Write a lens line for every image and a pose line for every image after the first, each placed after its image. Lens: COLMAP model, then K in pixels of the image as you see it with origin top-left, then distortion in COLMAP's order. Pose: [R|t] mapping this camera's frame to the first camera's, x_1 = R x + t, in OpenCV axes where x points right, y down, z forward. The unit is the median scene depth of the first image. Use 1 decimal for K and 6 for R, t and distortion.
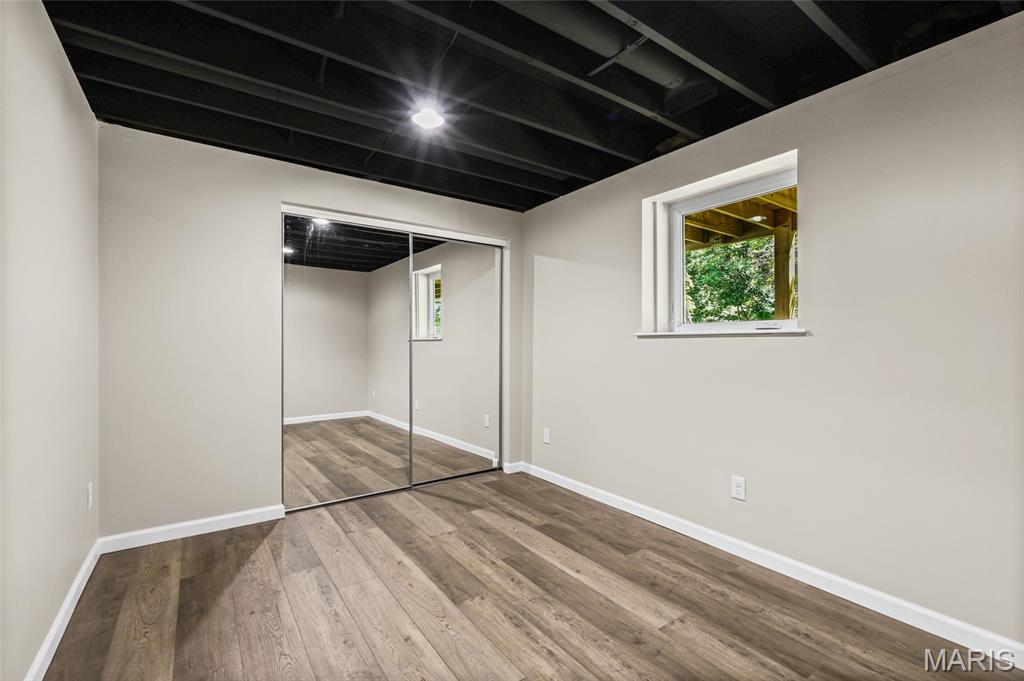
lens RADIAL K [[451.0, 0, 506.3], [0, 451.0, 343.8], [0, 0, 1]] dist [0.002741, 0.000443]
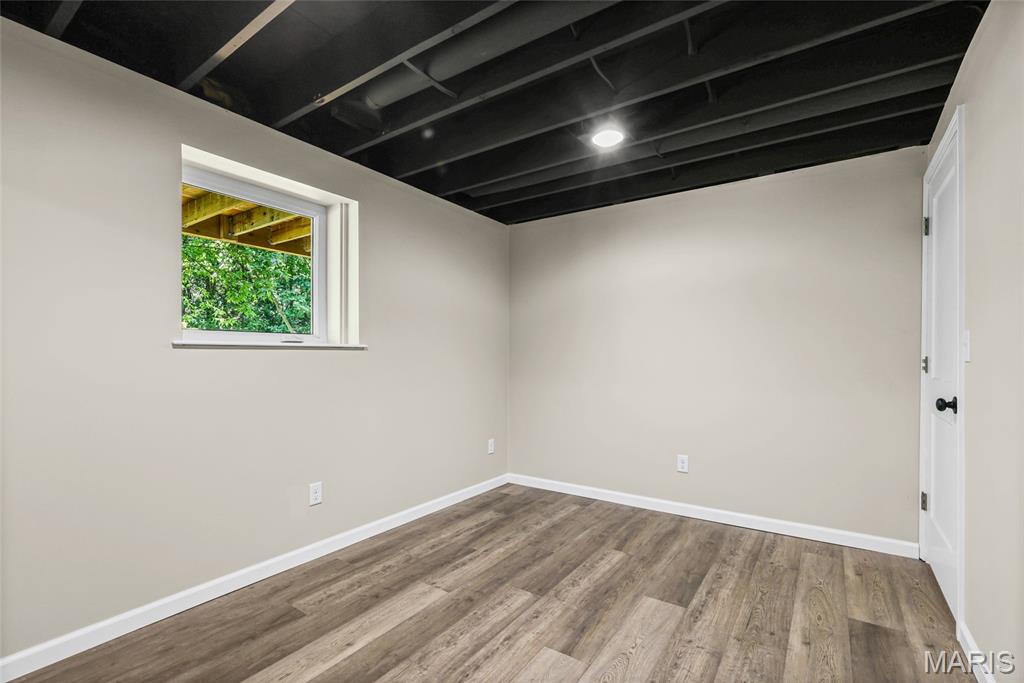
lens RADIAL K [[451.0, 0, 525.4], [0, 451.0, 360.8], [0, 0, 1]] dist [0.002741, 0.000443]
pose [[-0.368670, -0.013317, 0.929465, -0.704074], [-0.000882, 0.999902, 0.013977, -0.005565], [-0.929560, 0.004333, -0.368646, 1.030448]]
